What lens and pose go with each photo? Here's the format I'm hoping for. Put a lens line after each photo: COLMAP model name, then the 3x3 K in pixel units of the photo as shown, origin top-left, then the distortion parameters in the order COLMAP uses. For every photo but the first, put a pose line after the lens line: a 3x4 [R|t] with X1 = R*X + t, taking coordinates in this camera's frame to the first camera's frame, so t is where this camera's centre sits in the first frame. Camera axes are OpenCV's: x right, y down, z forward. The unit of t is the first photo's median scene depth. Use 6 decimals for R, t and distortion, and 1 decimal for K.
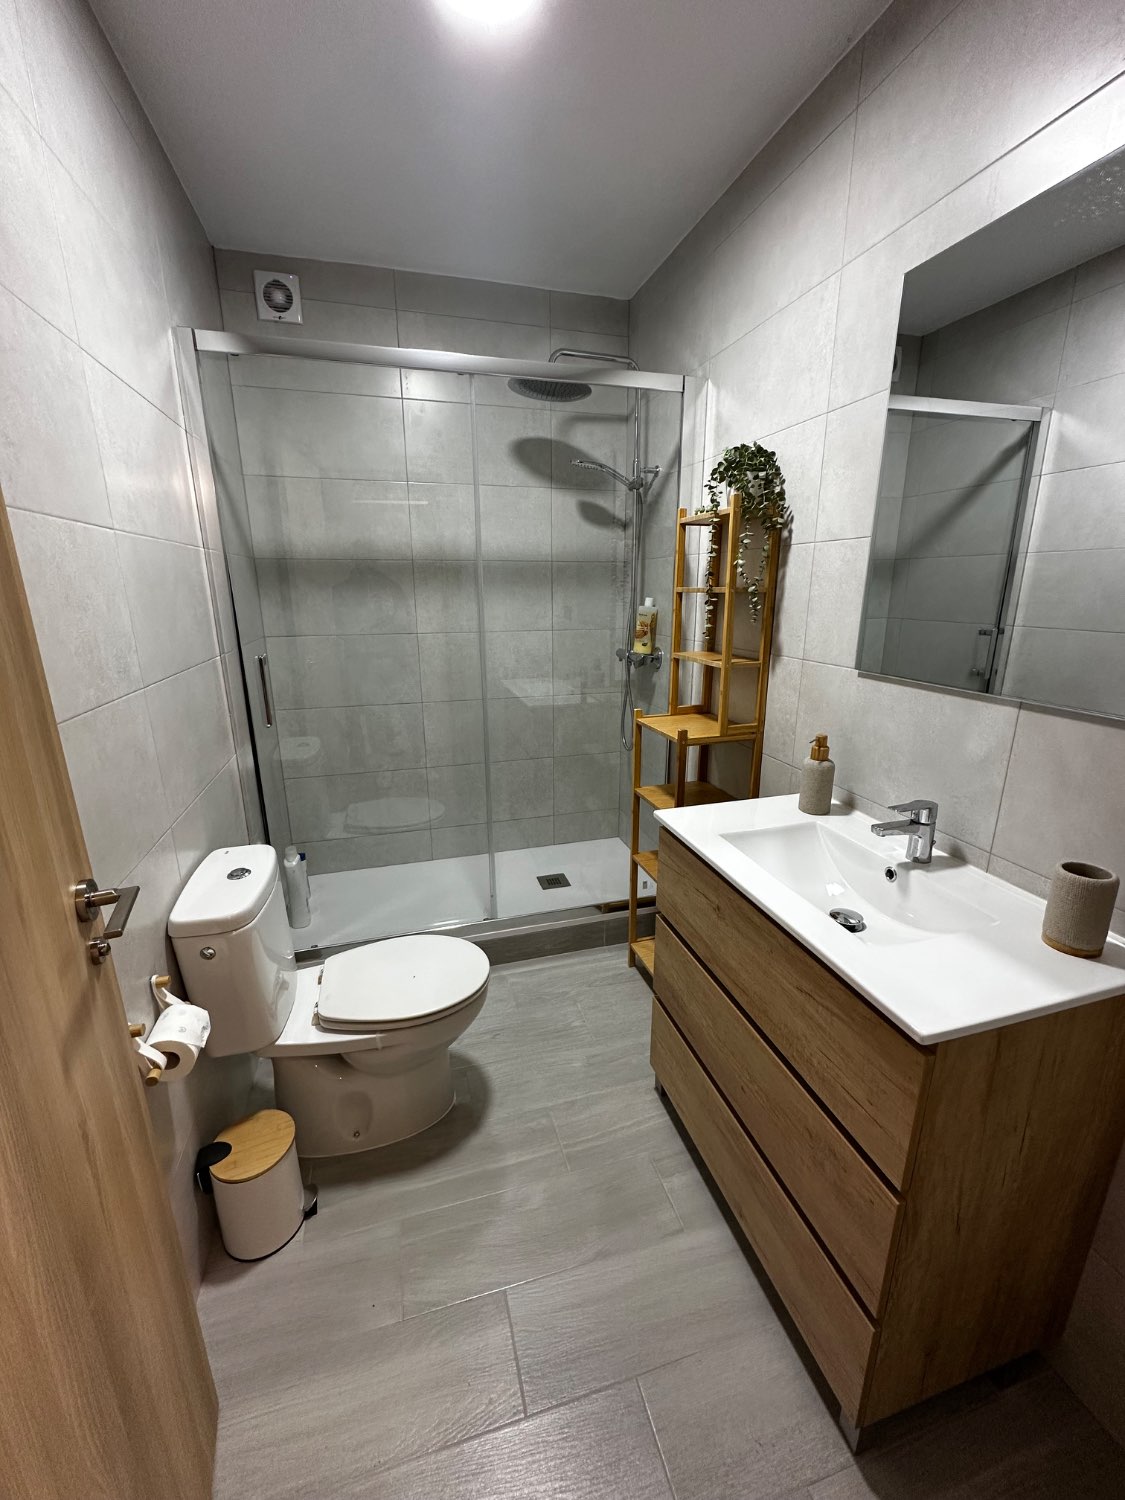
lens RADIAL K [[600.0, 0, 561.8], [0, 600.0, 751.2], [0, 0, 1]] dist [-0.004359, 0.000358]
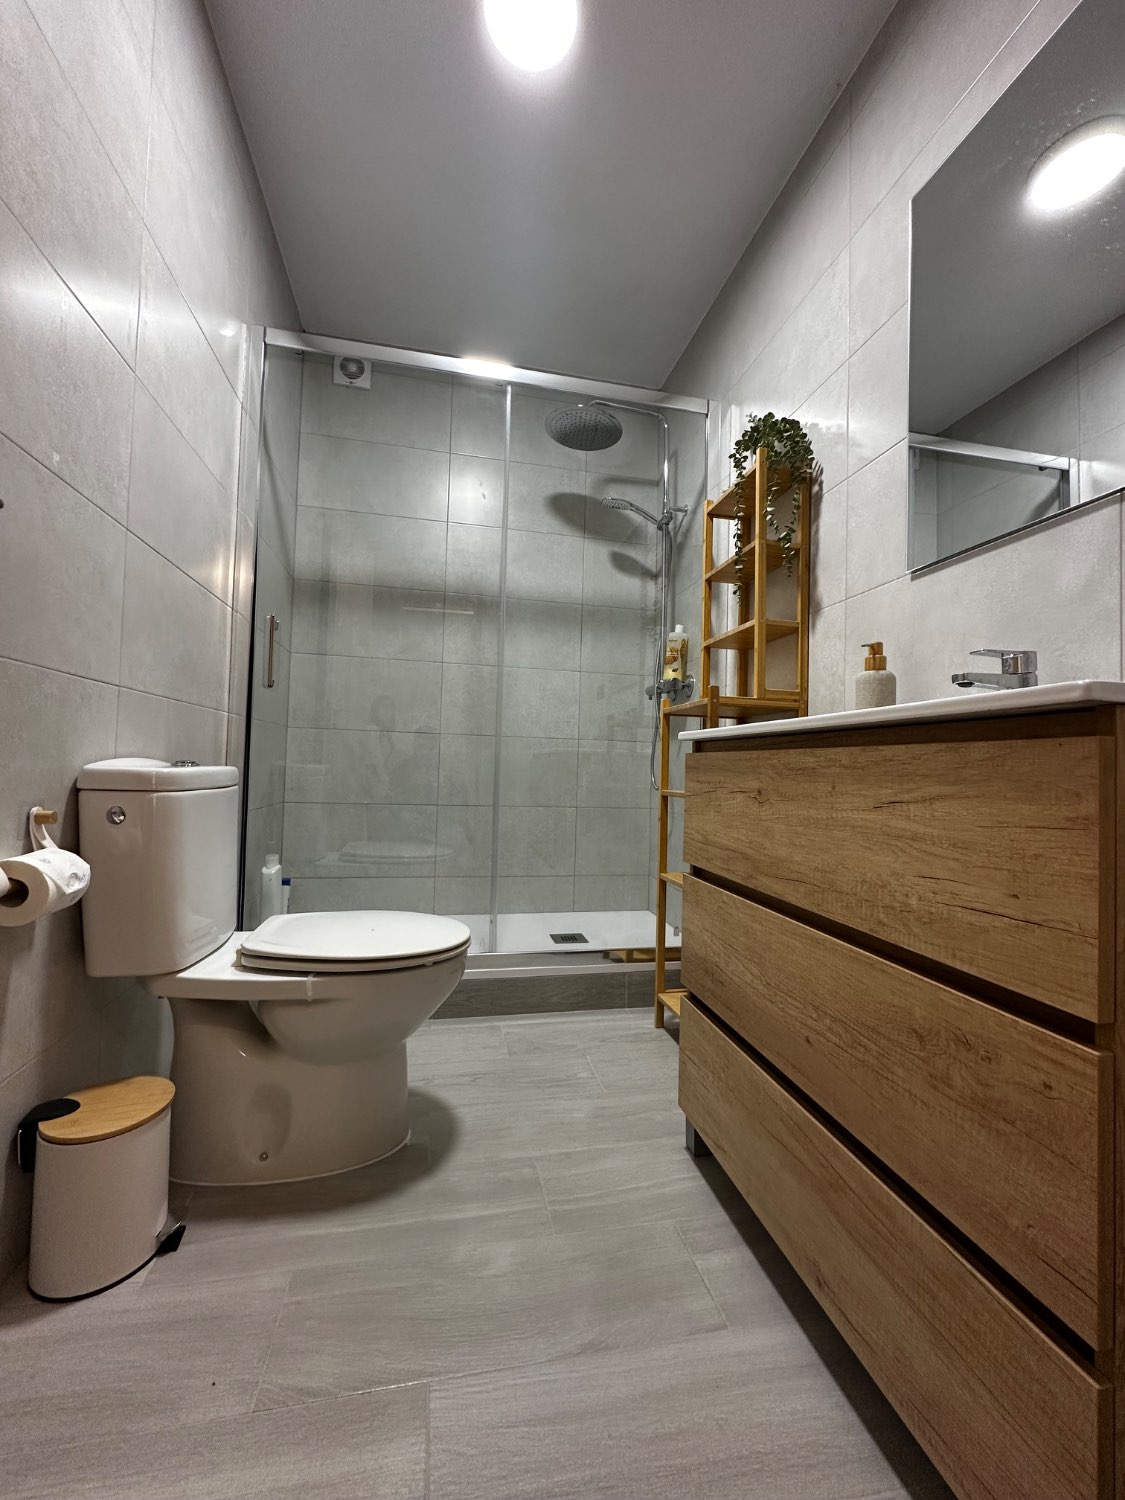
lens RADIAL K [[600.0, 0, 561.3], [0, 600.0, 748.7], [0, 0, 1]] dist [-0.004359, 0.000358]
pose [[0.996838, 0.030942, -0.073190, 0.046446], [-0.051200, 0.954488, -0.293821, 0.333776], [0.060768, 0.296640, 0.953054, 0.174692]]
